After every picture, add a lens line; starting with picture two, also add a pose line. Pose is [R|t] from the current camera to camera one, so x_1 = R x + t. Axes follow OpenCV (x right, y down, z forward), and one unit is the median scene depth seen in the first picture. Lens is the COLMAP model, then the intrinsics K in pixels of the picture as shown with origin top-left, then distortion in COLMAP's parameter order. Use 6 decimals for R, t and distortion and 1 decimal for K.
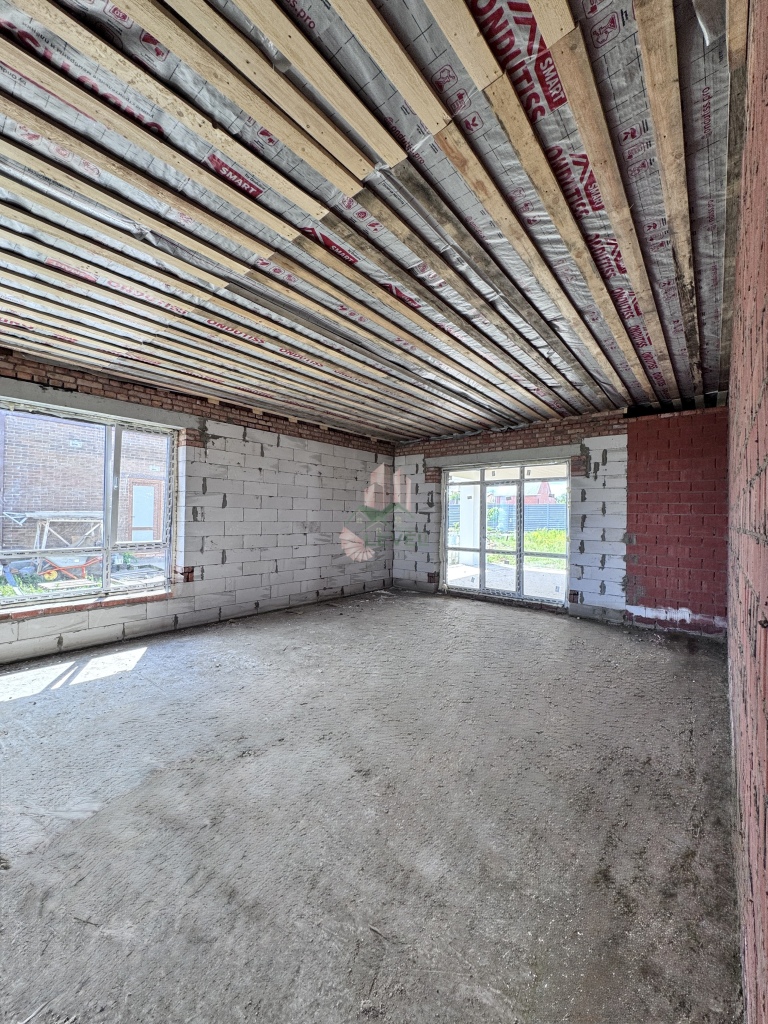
lens RADIAL K [[409.2, 0, 384.3], [0, 409.2, 513.7], [0, 0, 1]] dist [-0.001131, -0.000166]
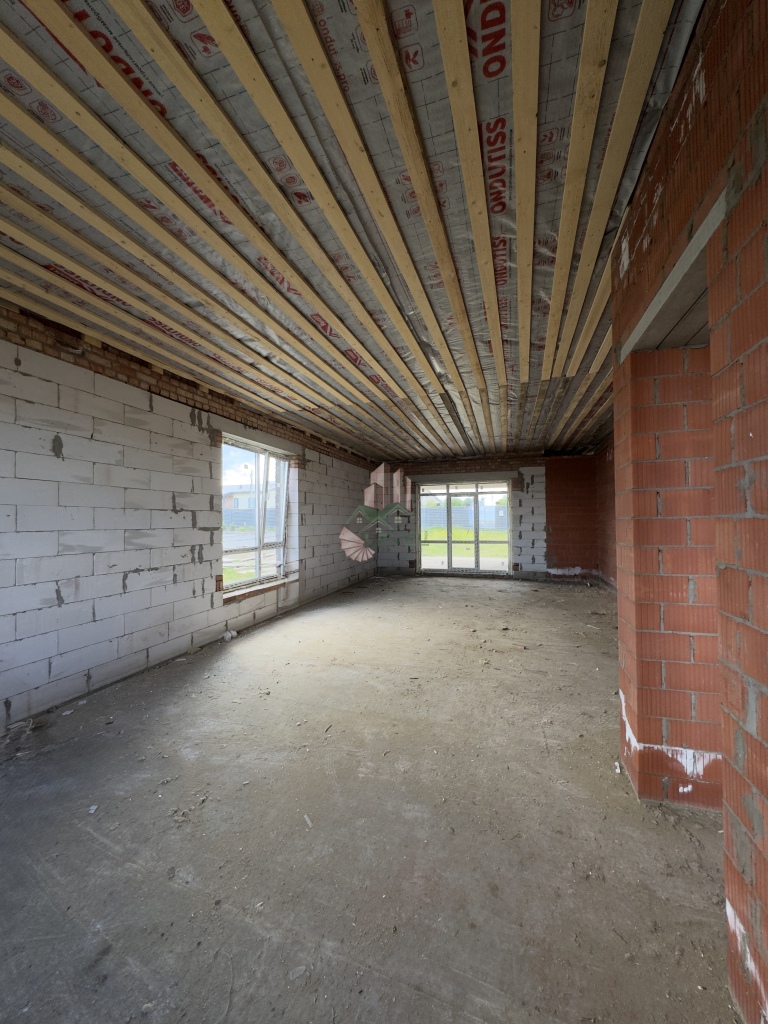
lens RADIAL K [[409.2, 0, 384.5], [0, 409.2, 515.8], [0, 0, 1]] dist [-0.001131, -0.000166]
pose [[0.922880, -0.018441, 0.384647, -0.651185], [0.020031, 0.999799, -0.000128, -0.005594], [-0.384567, 0.007823, 0.923064, -0.286316]]
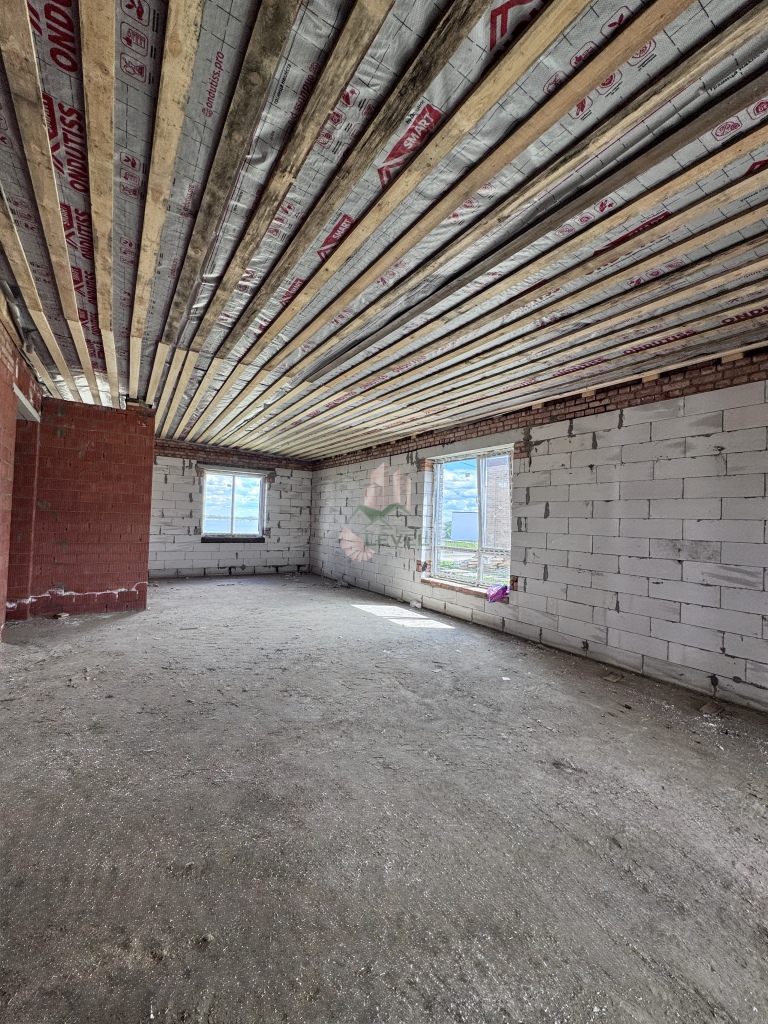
lens RADIAL K [[409.2, 0, 382.9], [0, 409.2, 515.4], [0, 0, 1]] dist [-0.001131, -0.000166]
pose [[-0.295713, -0.037831, -0.954527, 0.543312], [-0.029563, 0.999099, -0.030439, 0.016893], [0.954819, 0.019217, -0.296565, 0.877844]]
